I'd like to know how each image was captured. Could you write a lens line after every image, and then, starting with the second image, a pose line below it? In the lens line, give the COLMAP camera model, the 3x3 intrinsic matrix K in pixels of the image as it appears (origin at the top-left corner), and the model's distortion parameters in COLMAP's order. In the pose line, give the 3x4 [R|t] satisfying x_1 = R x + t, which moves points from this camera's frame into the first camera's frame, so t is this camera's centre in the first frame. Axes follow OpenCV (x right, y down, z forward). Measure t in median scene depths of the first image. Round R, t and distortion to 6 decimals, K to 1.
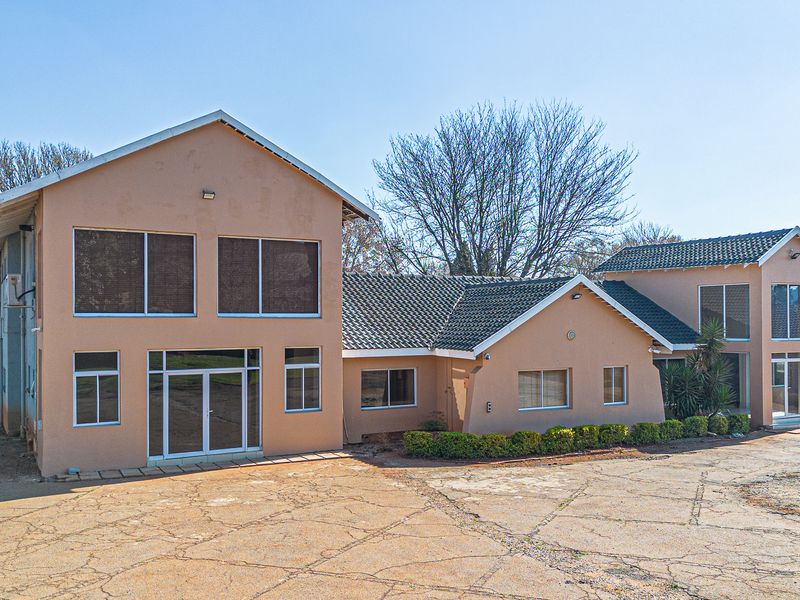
lens RADIAL K [[763.2, 0, 404.3], [0, 763.2, 306.9], [0, 0, 1]] dist [0.120107, -0.180933]
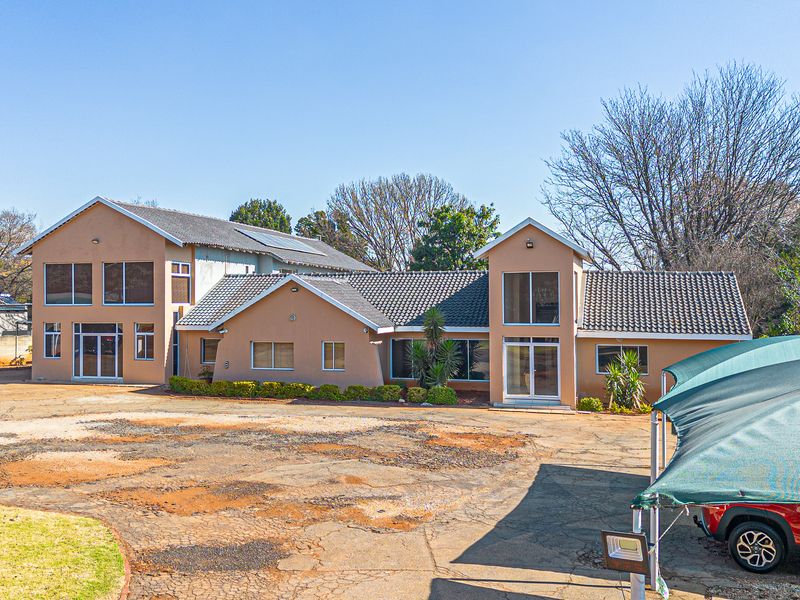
lens RADIAL K [[753.5, 0, 401.3], [0, 753.5, 290.8], [0, 0, 1]] dist [0.151544, -0.288804]
pose [[0.696627, -0.013567, -0.717306, 1.482386], [0.015611, 0.999871, -0.003751, -0.004469], [0.717264, -0.008585, 0.696749, 0.207632]]
